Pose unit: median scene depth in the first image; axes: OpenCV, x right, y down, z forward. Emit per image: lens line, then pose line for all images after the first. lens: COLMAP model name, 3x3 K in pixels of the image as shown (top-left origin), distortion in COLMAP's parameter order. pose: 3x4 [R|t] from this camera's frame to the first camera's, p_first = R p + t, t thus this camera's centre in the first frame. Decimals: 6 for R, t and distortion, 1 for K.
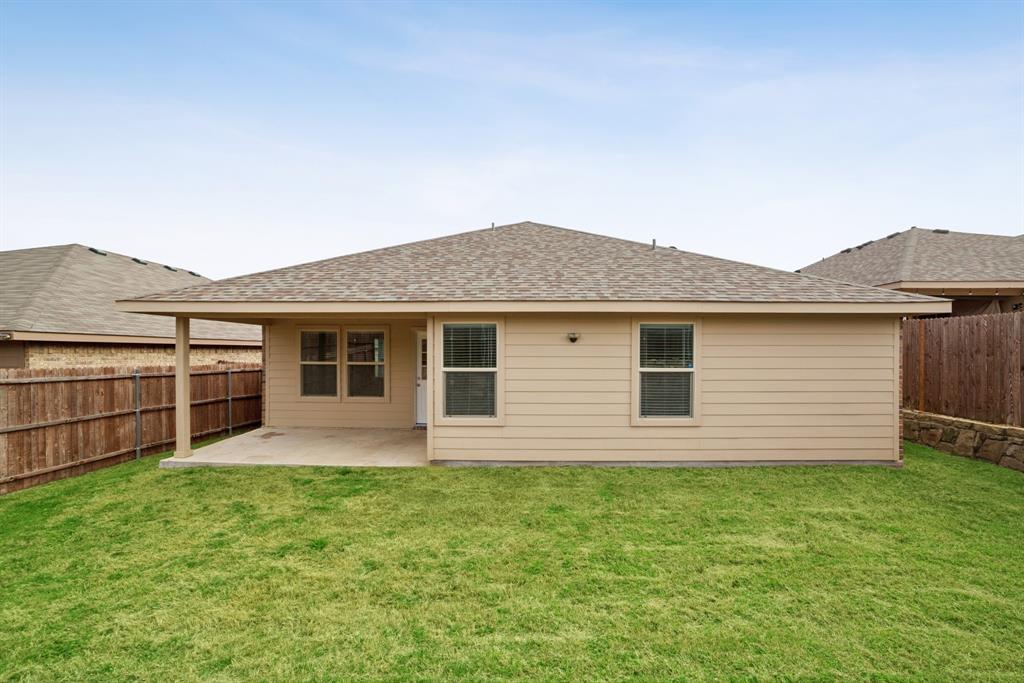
lens RADIAL K [[409.2, 0, 518.6], [0, 409.2, 345.4], [0, 0, 1]] dist [-0.052619, 0.022777]
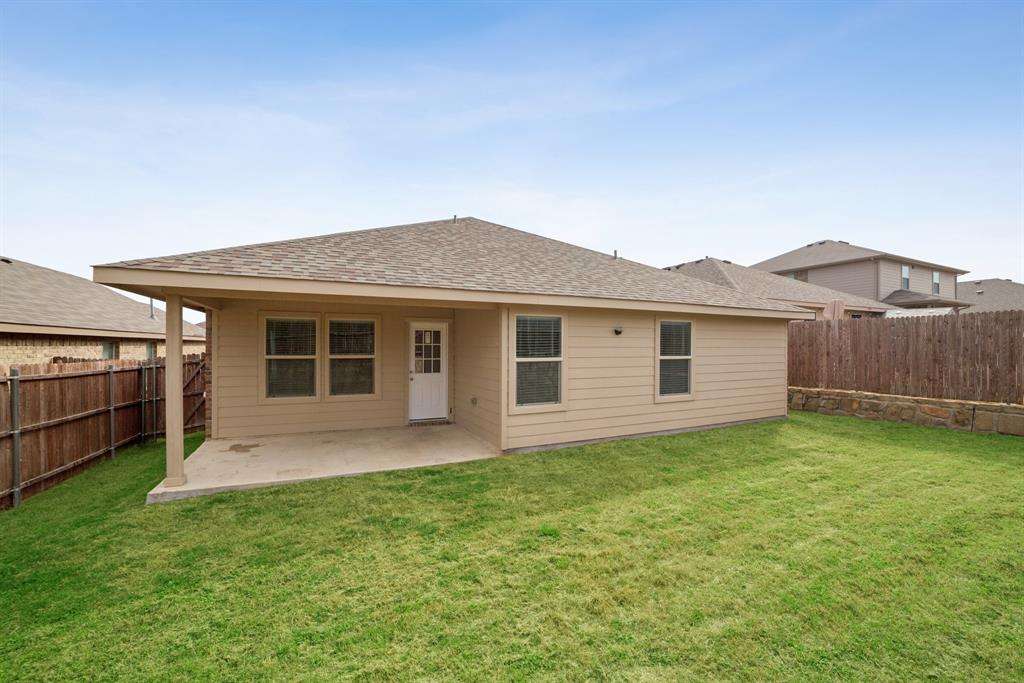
lens RADIAL K [[404.4, 0, 512.0], [0, 404.4, 341.5], [0, 0, 1]] dist [-0.059891, 0.021032]
pose [[0.901825, 0.004553, 0.432078, -0.614220], [-0.005412, 0.999985, 0.000758, 0.011518], [-0.432068, -0.003022, 0.901836, 0.085026]]
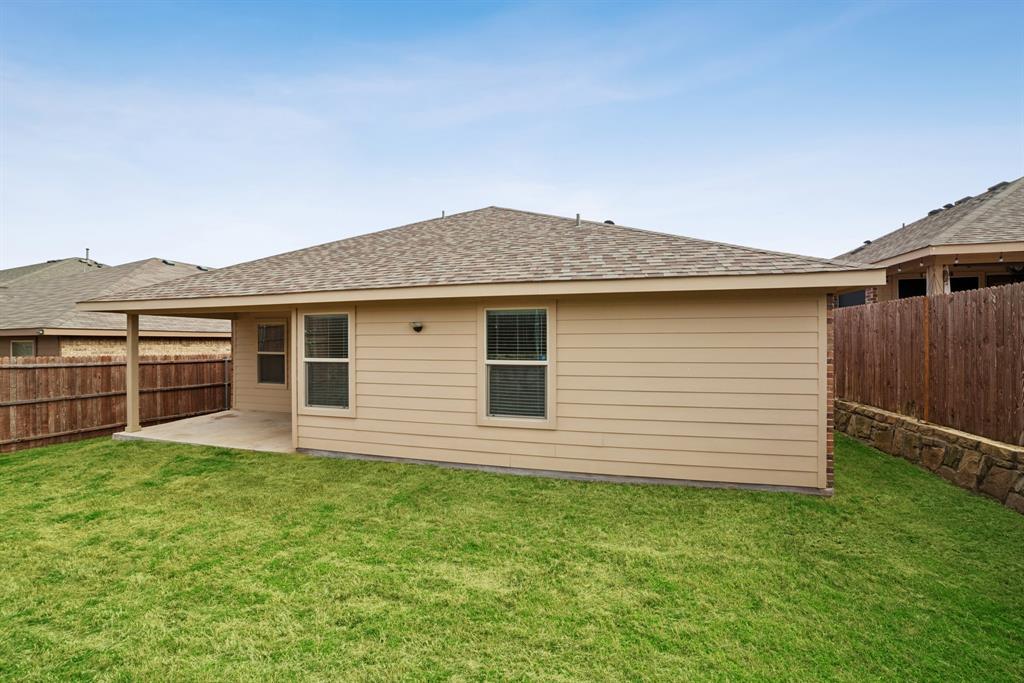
lens RADIAL K [[406.7, 0, 503.9], [0, 406.7, 338.1], [0, 0, 1]] dist [-0.061996, 0.017730]
pose [[0.969602, -0.006368, -0.244603, 0.527475], [0.007803, 0.999958, 0.004899, 0.003312], [0.244562, -0.006658, 0.969611, 0.145297]]
